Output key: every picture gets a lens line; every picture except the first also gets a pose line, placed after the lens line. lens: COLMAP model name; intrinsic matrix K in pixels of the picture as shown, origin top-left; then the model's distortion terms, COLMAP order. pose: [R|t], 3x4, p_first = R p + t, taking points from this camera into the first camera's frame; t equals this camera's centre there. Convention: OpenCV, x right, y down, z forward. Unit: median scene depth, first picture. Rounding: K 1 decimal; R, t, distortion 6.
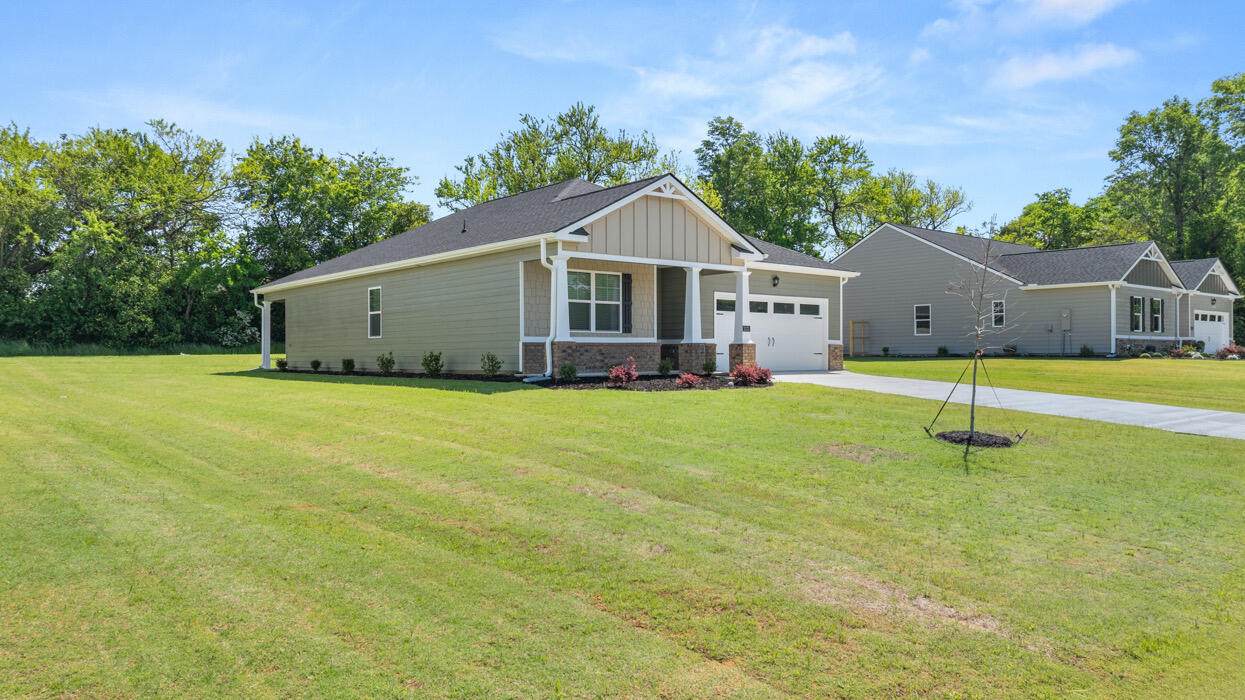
lens RADIAL K [[878.2, 0, 622.5], [0, 878.2, 350.0], [0, 0, 1]] dist [-0.007000, -0.003795]
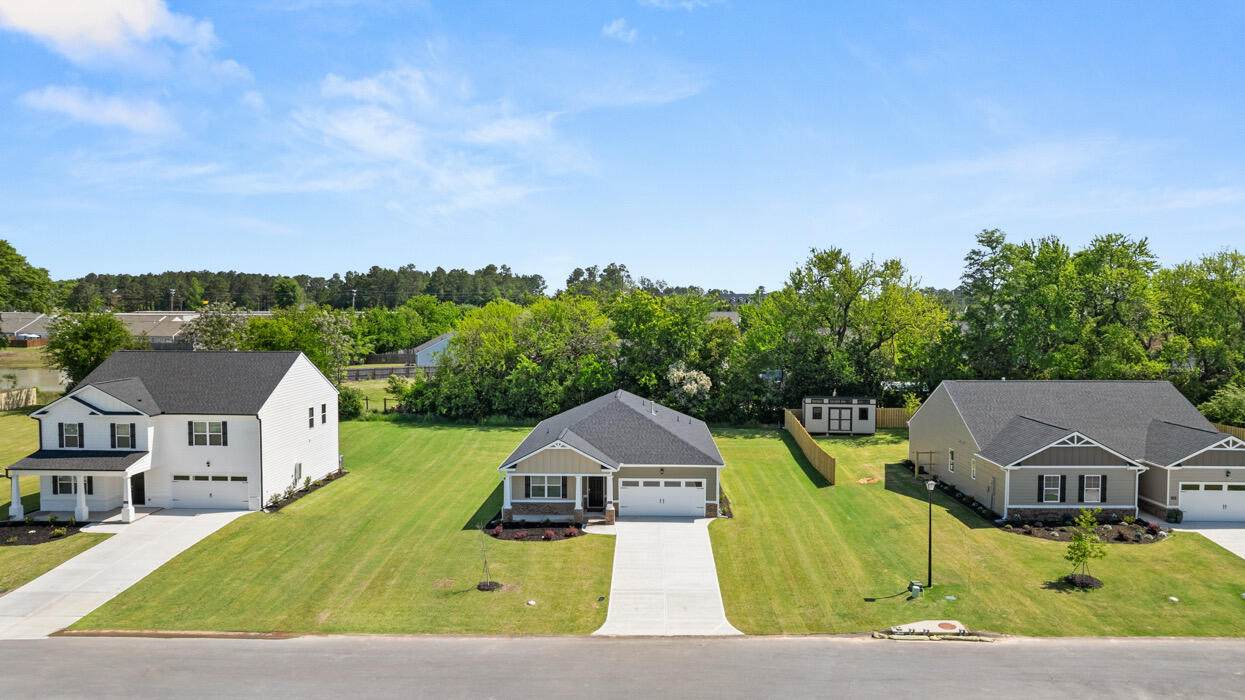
lens RADIAL K [[878.2, 0, 622.5], [0, 878.2, 350.0], [0, 0, 1]] dist [-0.007000, -0.003795]
pose [[0.752494, 0.037086, -0.657555, 1.459178], [0.000512, 0.998380, 0.056893, -0.484997], [0.658599, -0.043148, 0.751256, -0.555005]]
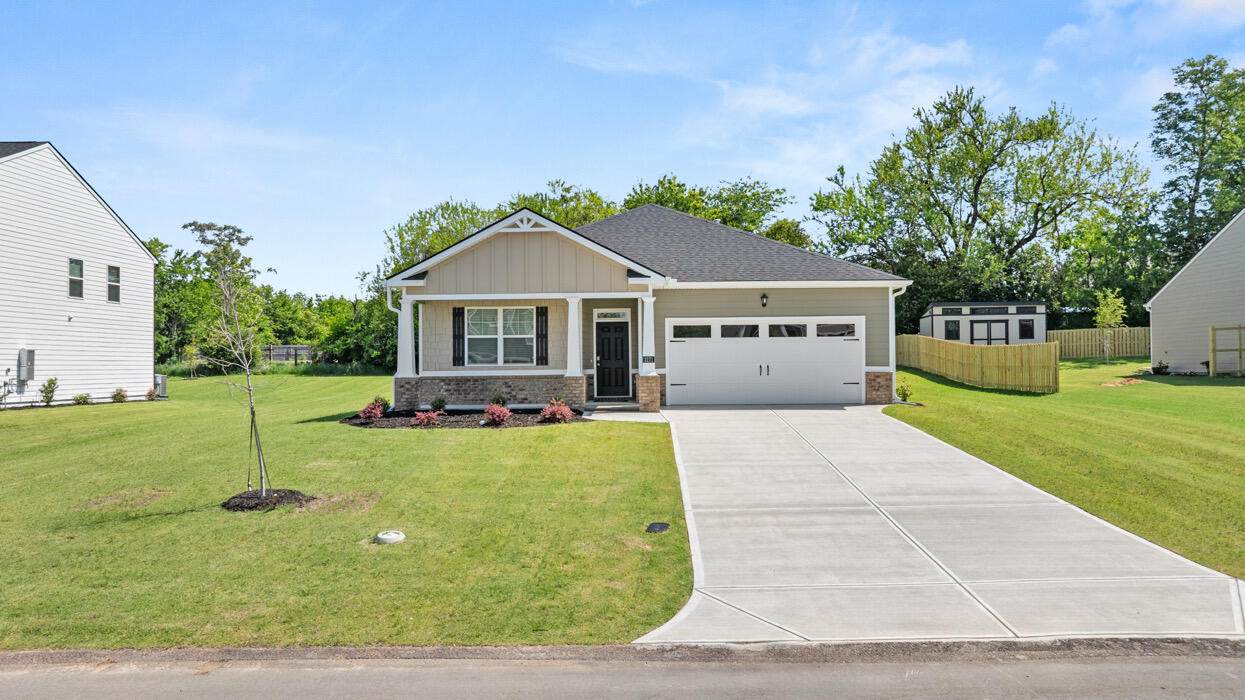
lens RADIAL K [[878.2, 0, 622.5], [0, 878.2, 350.0], [0, 0, 1]] dist [-0.007000, -0.003795]
pose [[0.754106, -0.014536, -0.656592, 0.665779], [0.010937, 0.999894, -0.009576, -0.023653], [0.656662, 0.000040, 0.754185, 0.266003]]
